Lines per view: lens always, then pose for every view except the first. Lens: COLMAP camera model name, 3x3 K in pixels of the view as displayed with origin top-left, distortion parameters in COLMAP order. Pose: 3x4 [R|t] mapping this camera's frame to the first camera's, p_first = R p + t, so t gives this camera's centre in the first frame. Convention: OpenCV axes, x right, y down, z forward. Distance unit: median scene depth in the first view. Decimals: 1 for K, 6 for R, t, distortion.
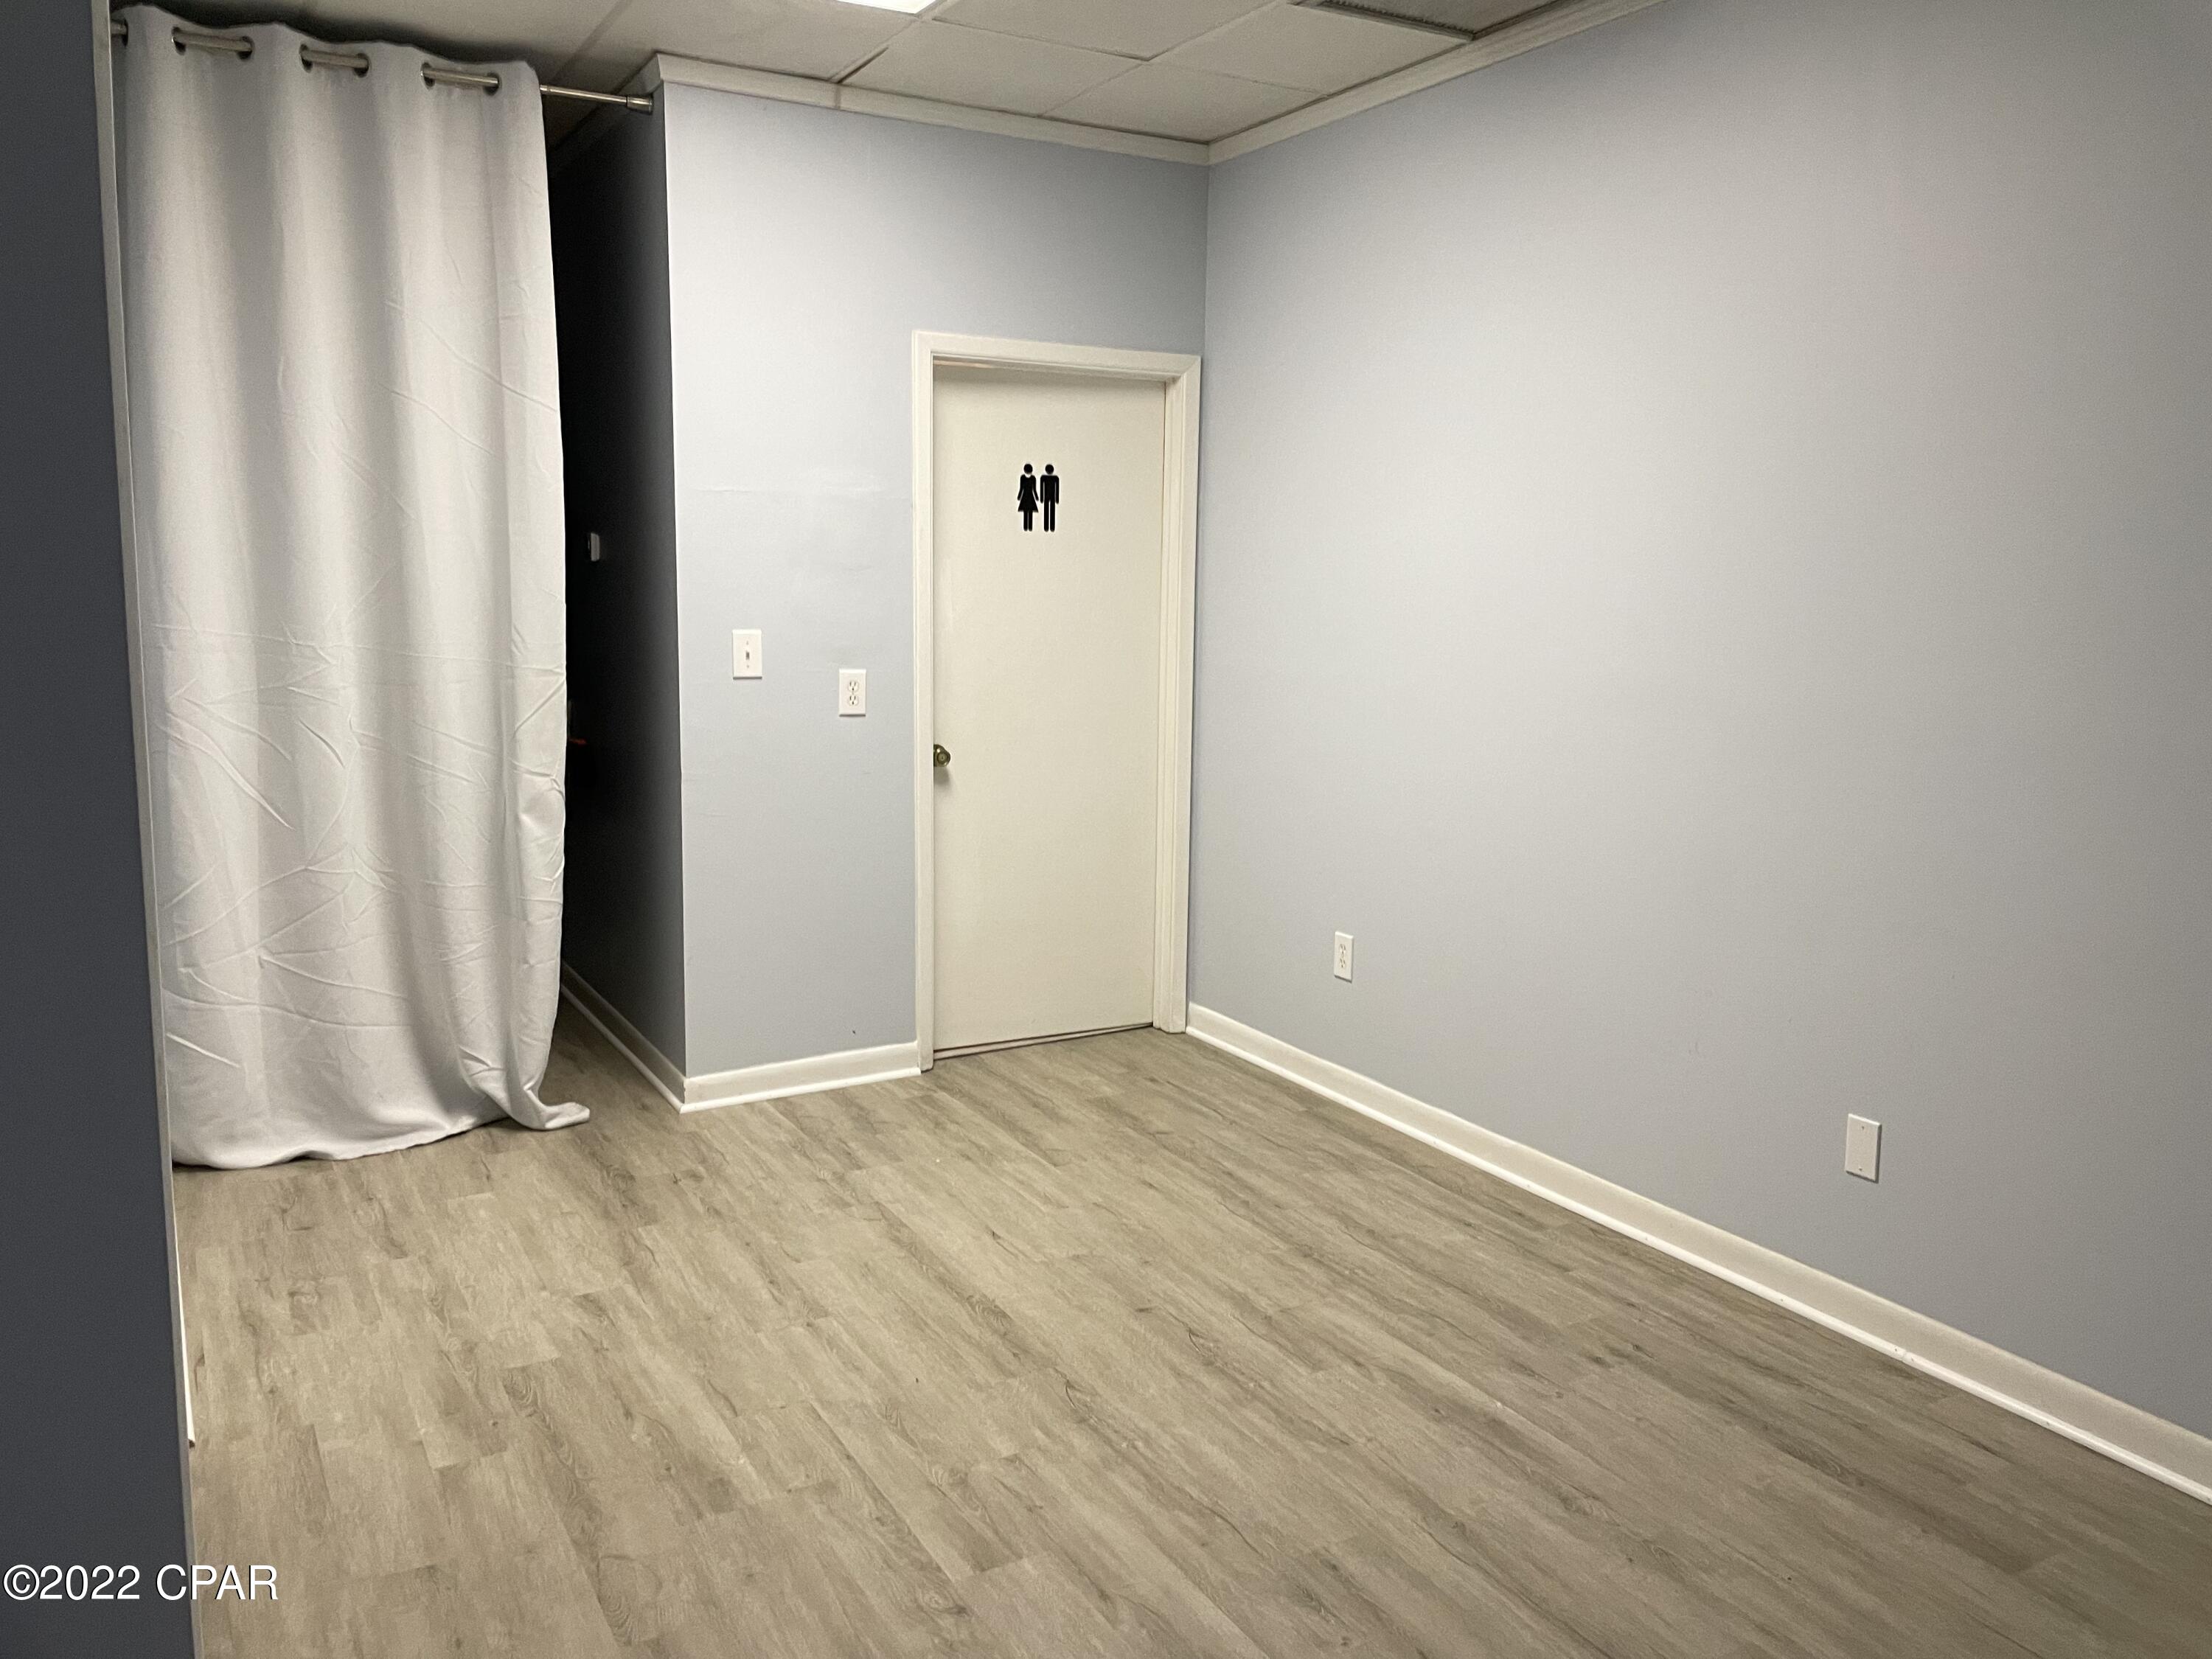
lens RADIAL K [[1637.7, 0, 1109.0], [0, 1637.7, 830.1], [0, 0, 1]] dist [0.029418, -0.010667]
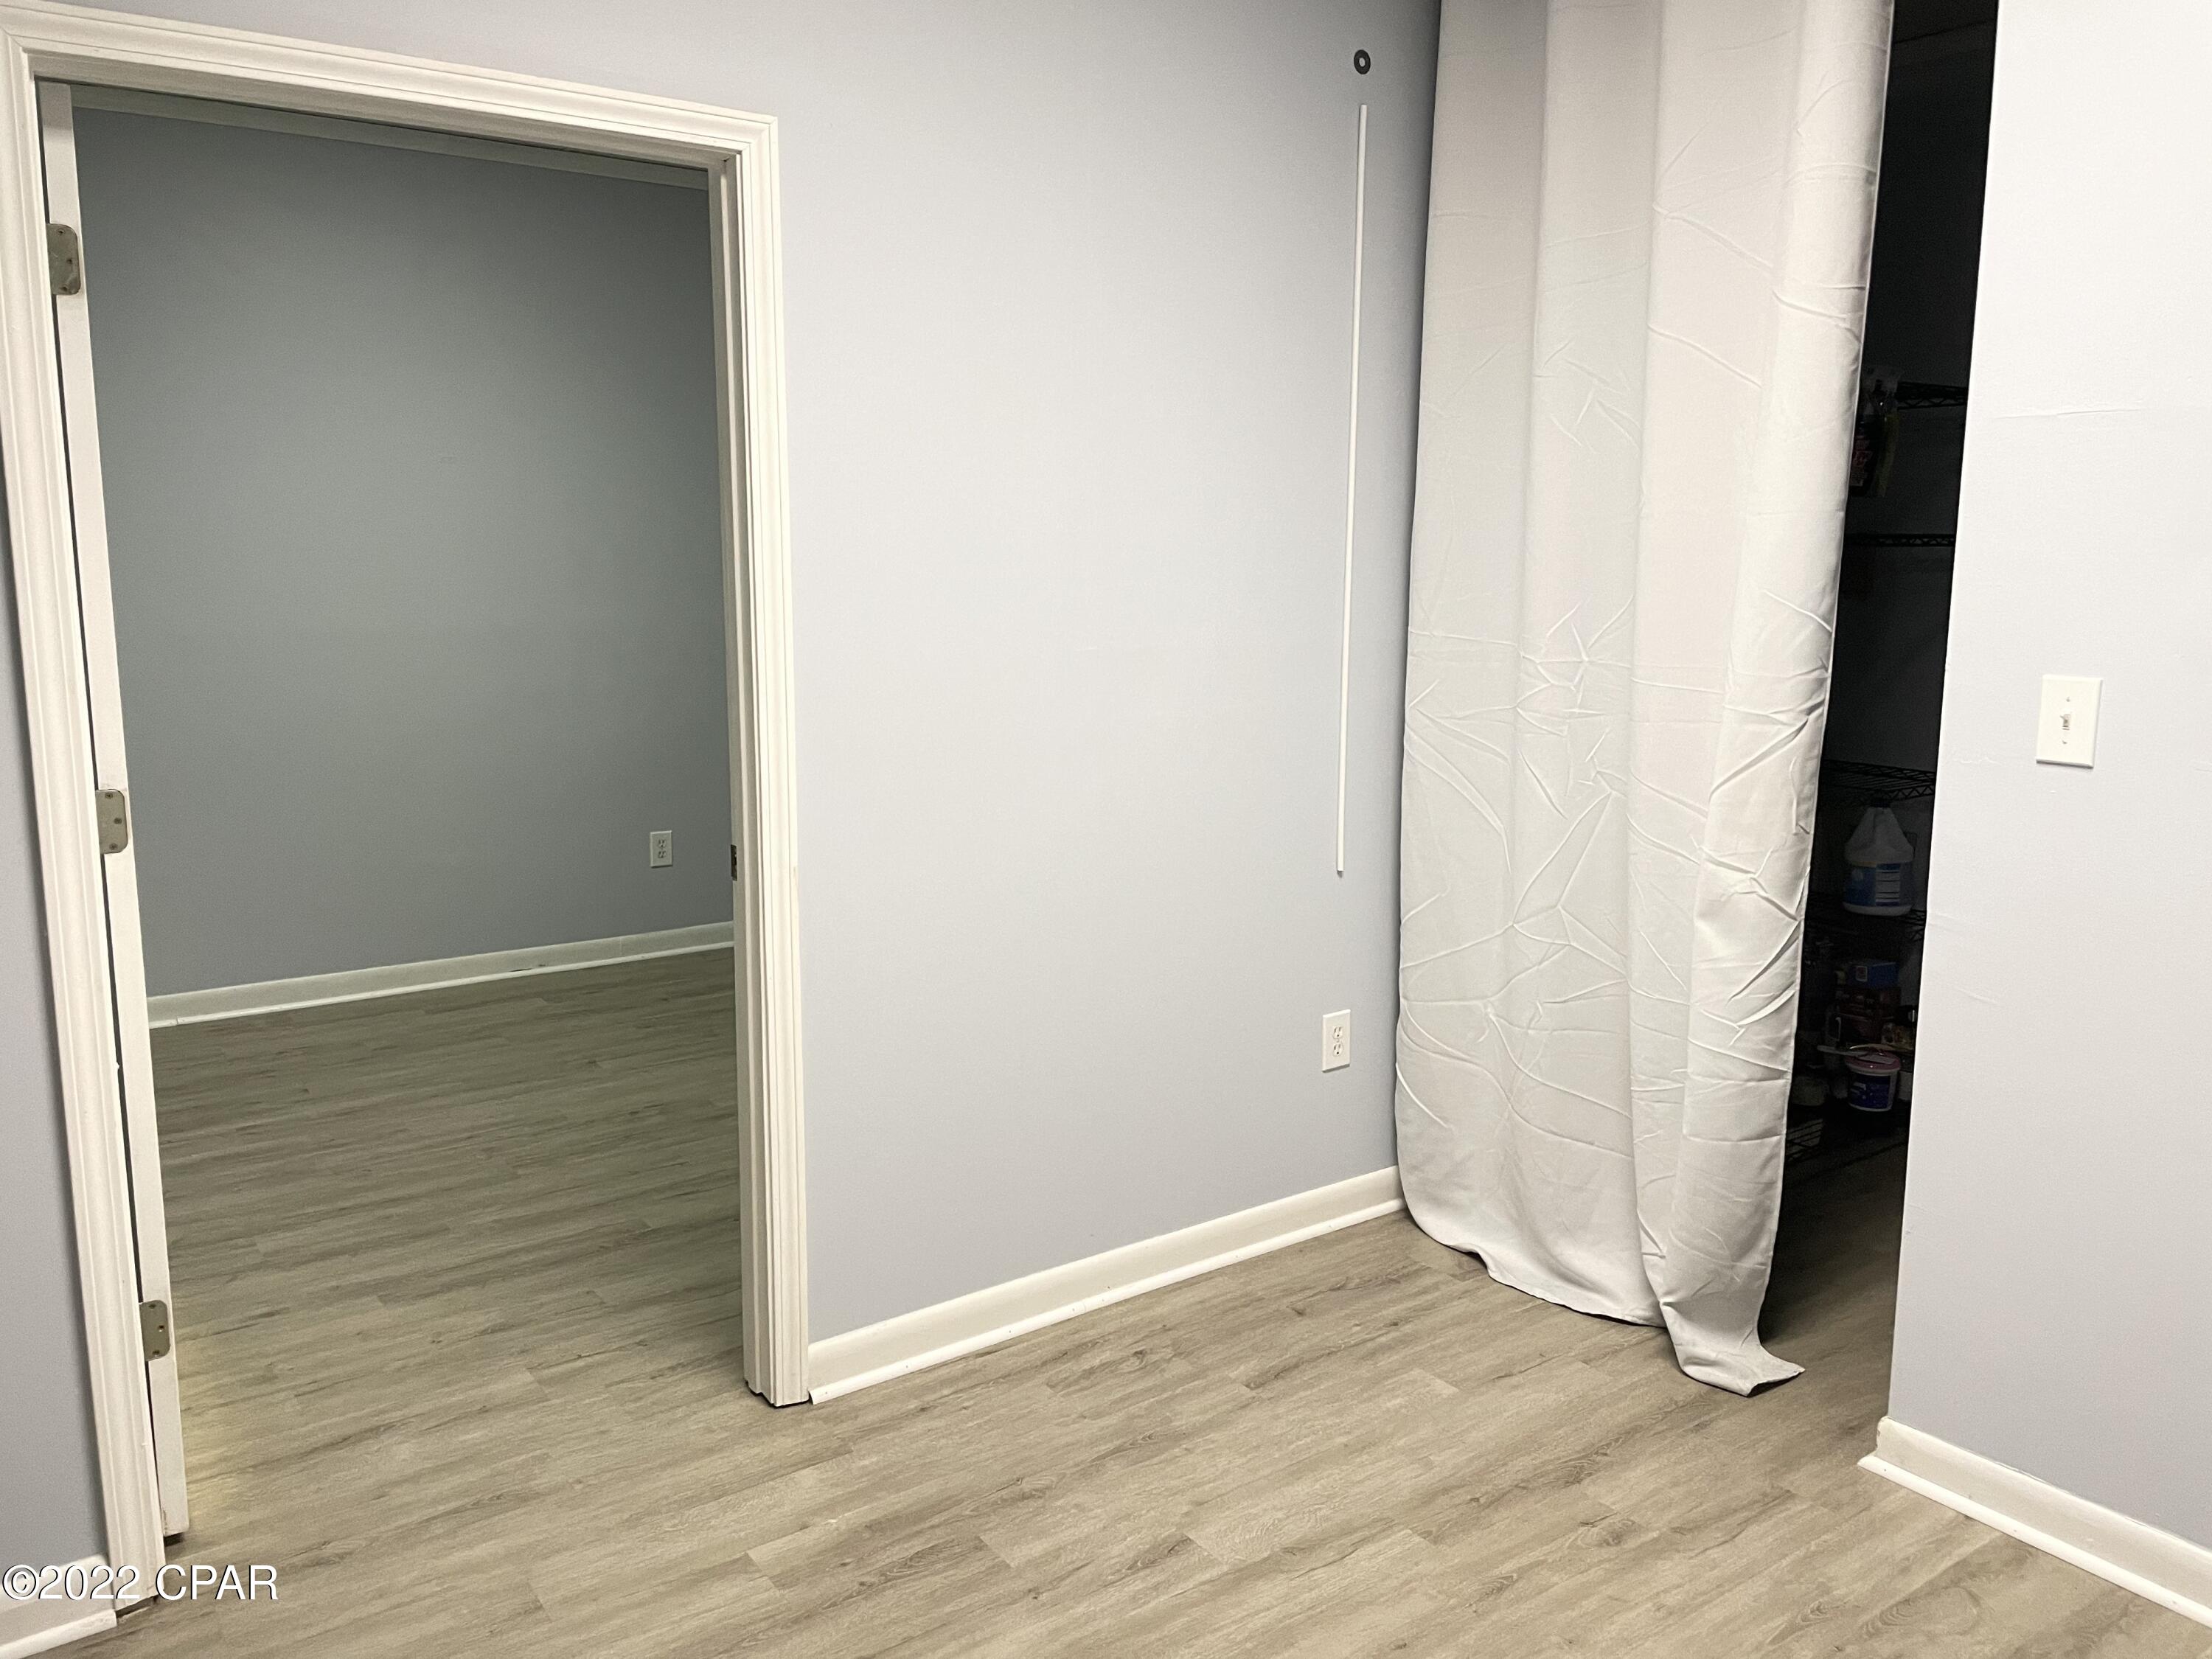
lens RADIAL K [[1637.7, 0, 1107.9], [0, 1637.7, 824.9], [0, 0, 1]] dist [0.029418, -0.010667]
pose [[0.112345, 0.151625, -0.982033, 0.313103], [-0.156499, 0.978655, 0.133199, -0.110600], [0.981268, 0.138723, 0.133676, 0.721346]]
